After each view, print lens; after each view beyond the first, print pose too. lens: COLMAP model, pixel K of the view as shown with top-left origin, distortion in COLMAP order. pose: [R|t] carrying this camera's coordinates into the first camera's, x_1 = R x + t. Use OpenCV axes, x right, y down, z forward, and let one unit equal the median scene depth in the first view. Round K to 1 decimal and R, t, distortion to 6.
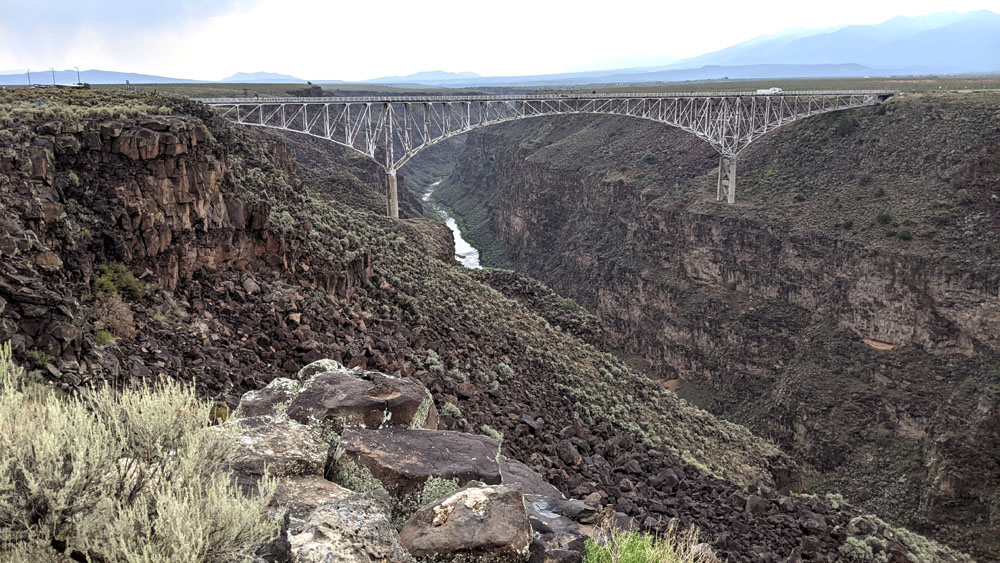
lens RADIAL K [[795.1, 0, 485.3], [0, 795.1, 277.1], [0, 0, 1]] dist [0.059748, -0.110806]
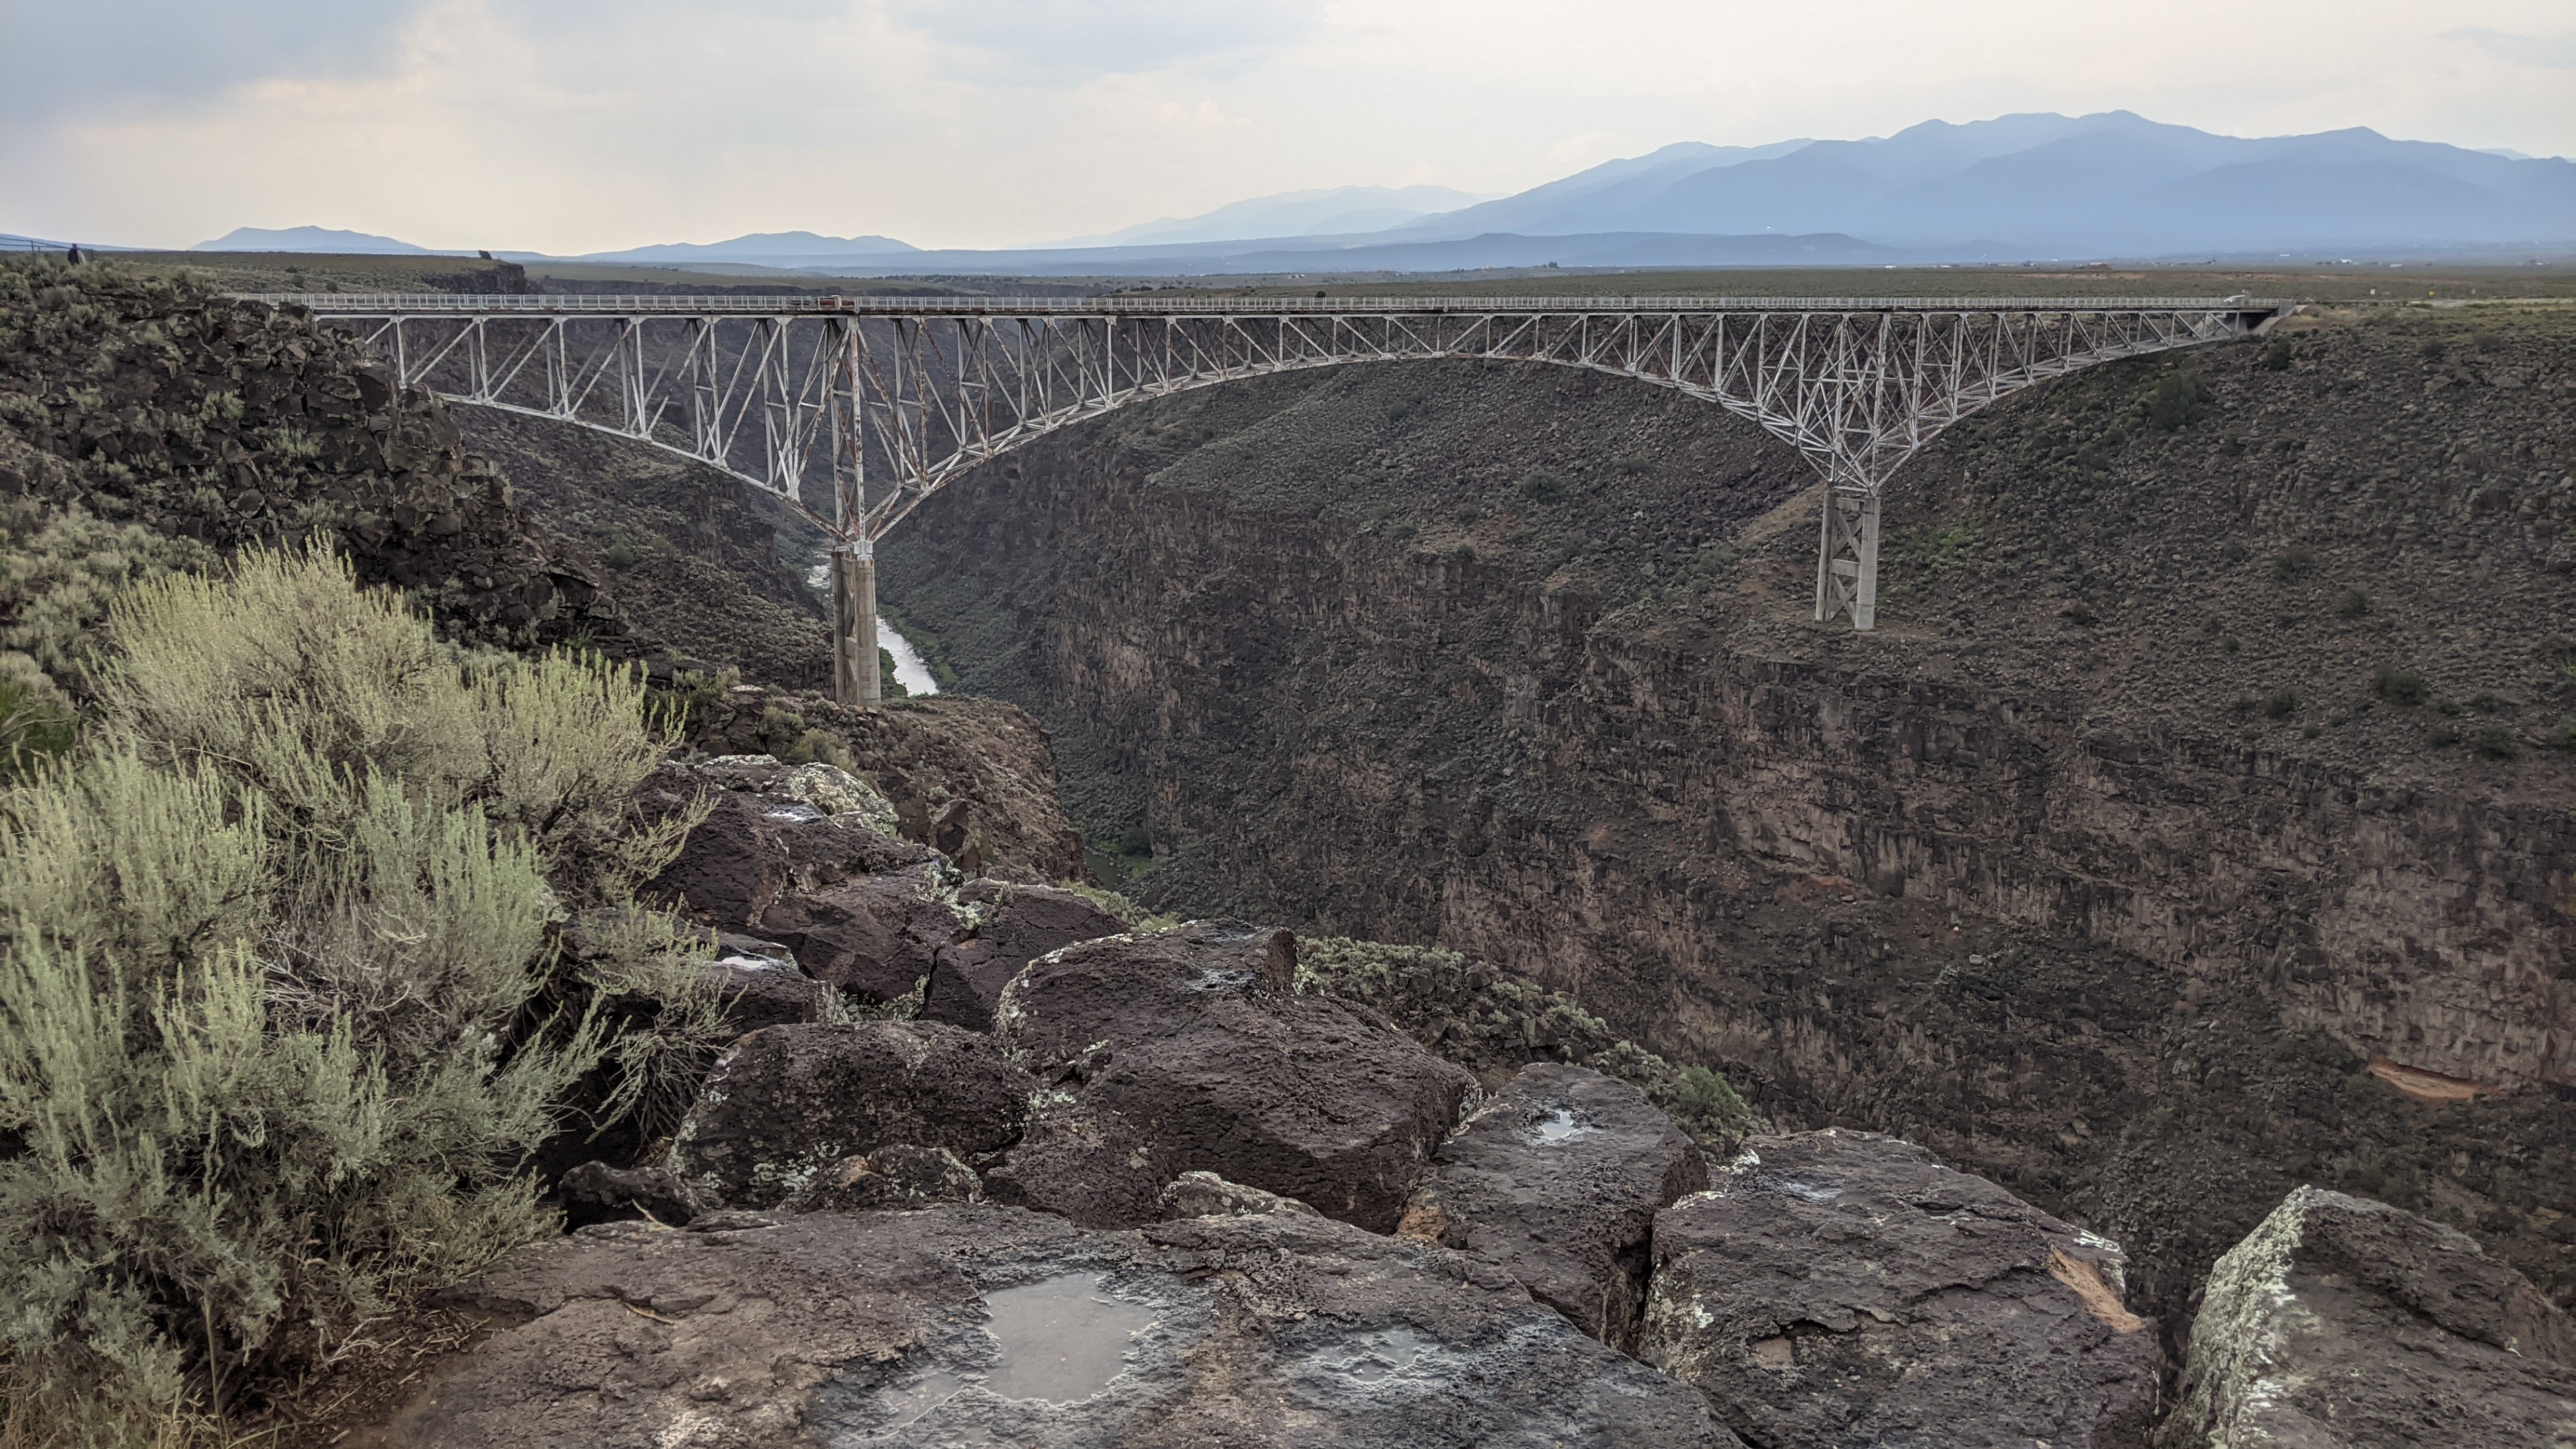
lens RADIAL K [[2048.2, 0, 1250.2], [0, 2048.2, 713.3], [0, 0, 1]] dist [0.059748, -0.110806]
pose [[0.988679, -0.016729, 0.149112, -0.082940], [0.020589, 0.999491, -0.024376, -0.046041], [-0.148628, 0.027170, 0.988520, 0.209258]]
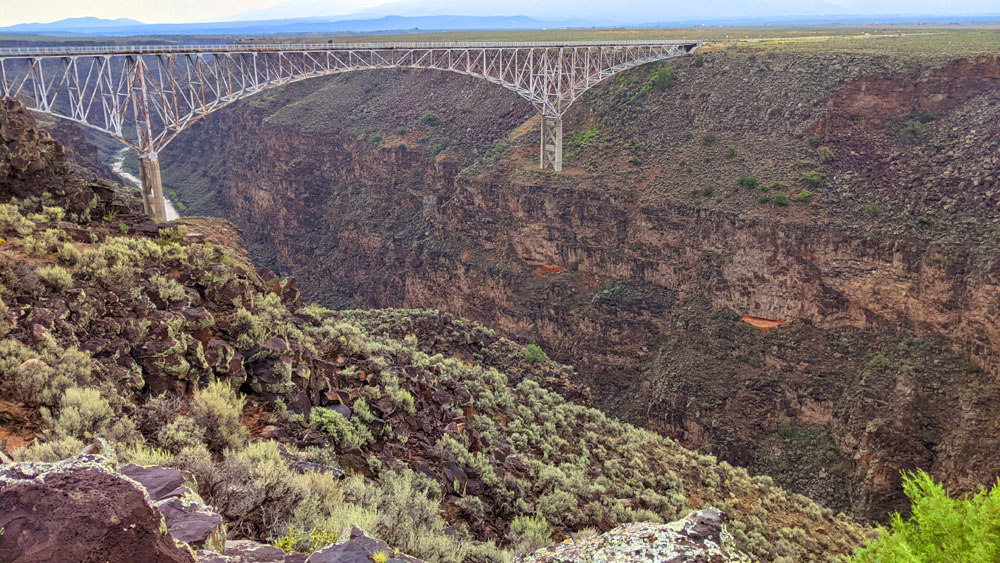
lens RADIAL K [[792.9, 0, 494.8], [0, 792.9, 281.4], [0, 0, 1]] dist [0.122463, -0.288118]
pose [[0.926143, -0.106665, 0.361777, -0.098381], [0.083940, 0.993413, 0.078009, -0.050498], [-0.367715, -0.041880, 0.928995, 0.225792]]
